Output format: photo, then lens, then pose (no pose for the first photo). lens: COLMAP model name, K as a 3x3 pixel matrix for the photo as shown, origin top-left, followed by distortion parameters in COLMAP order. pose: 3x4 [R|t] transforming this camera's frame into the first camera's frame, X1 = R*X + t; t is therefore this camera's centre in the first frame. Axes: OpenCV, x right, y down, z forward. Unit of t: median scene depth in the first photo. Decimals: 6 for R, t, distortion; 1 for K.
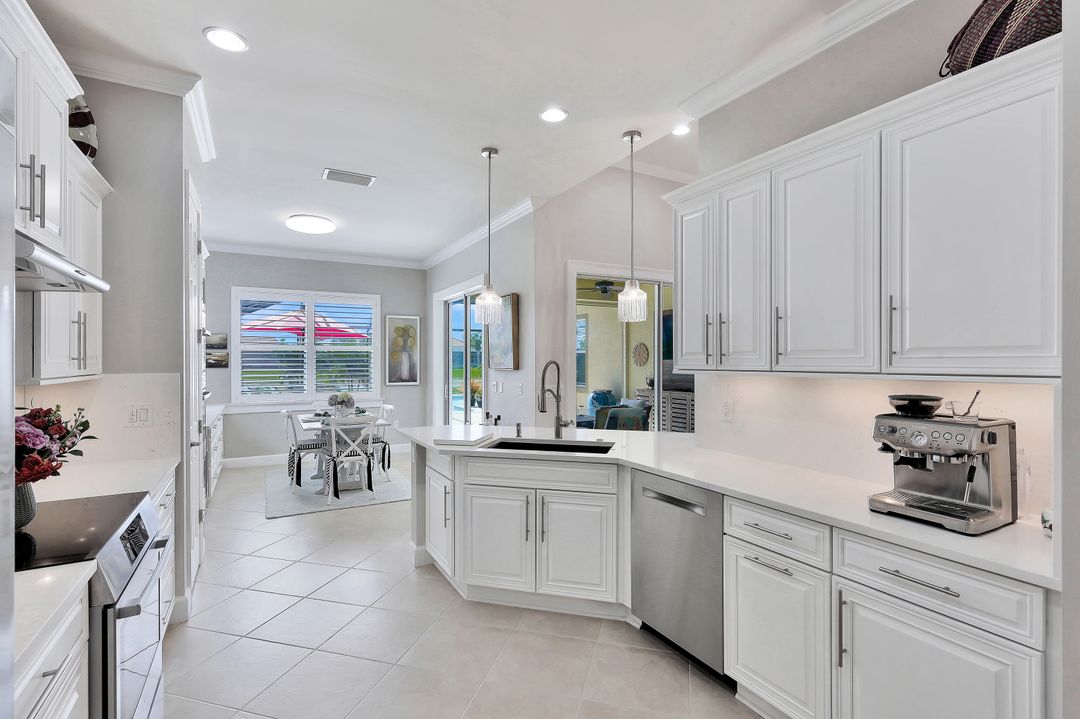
lens RADIAL K [[504.3, 0, 540.9], [0, 504.3, 361.3], [0, 0, 1]] dist [0.000322, 0.000175]
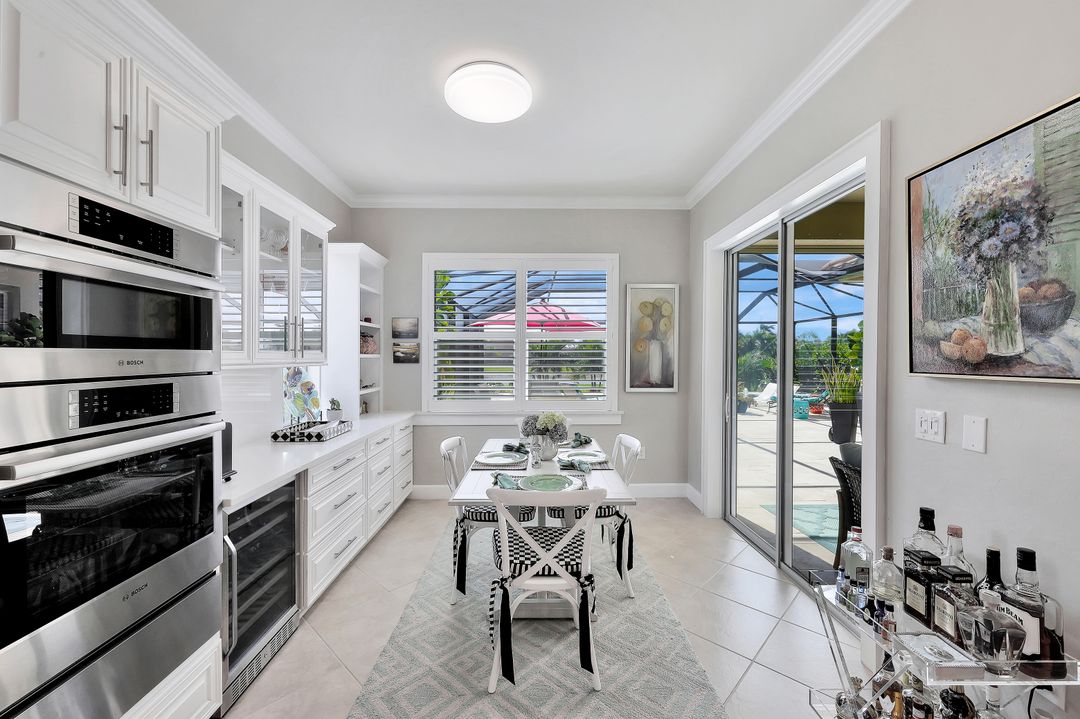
lens RADIAL K [[435.8, 0, 538.3], [0, 435.8, 359.4], [0, 0, 1]] dist [-0.000232, -0.000067]
pose [[0.877688, 0.005755, -0.479198, -0.173673], [-0.002499, 0.999969, 0.007433, 0.002343], [0.479226, -0.005326, 0.877675, 0.572198]]
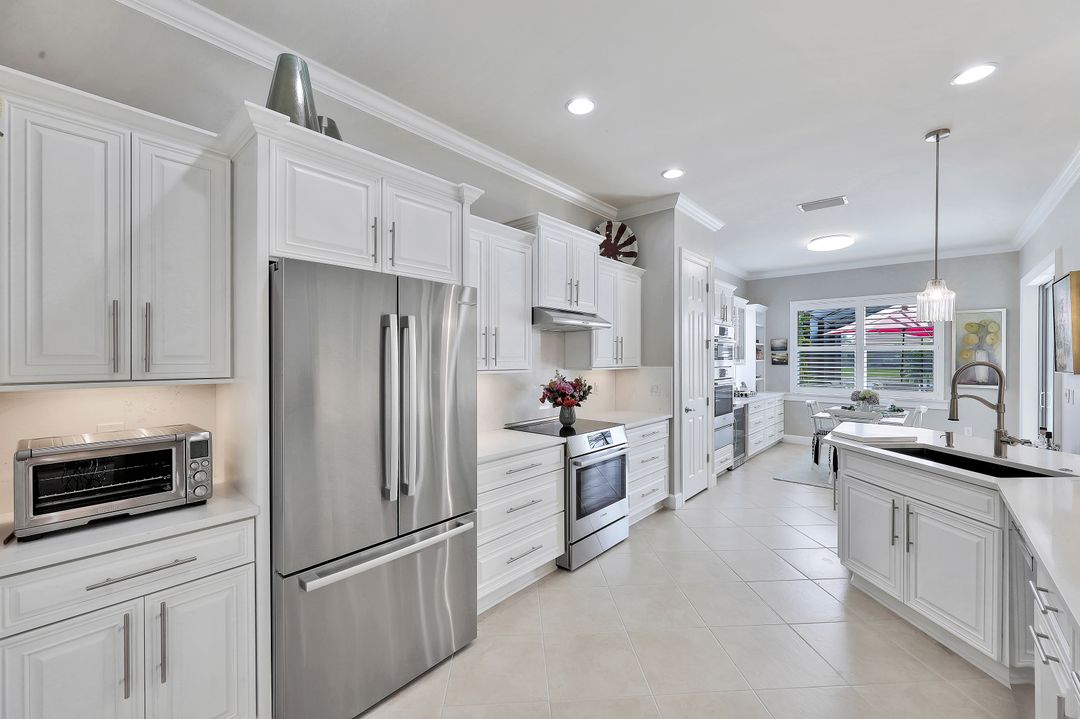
lens RADIAL K [[435.8, 0, 538.3], [0, 435.8, 359.4], [0, 0, 1]] dist [-0.000232, -0.000067]
pose [[0.325765, 0.005145, -0.945437, 0.251892], [-0.004975, 0.999981, 0.003727, -0.002523], [0.945438, 0.003489, 0.325785, 0.032466]]
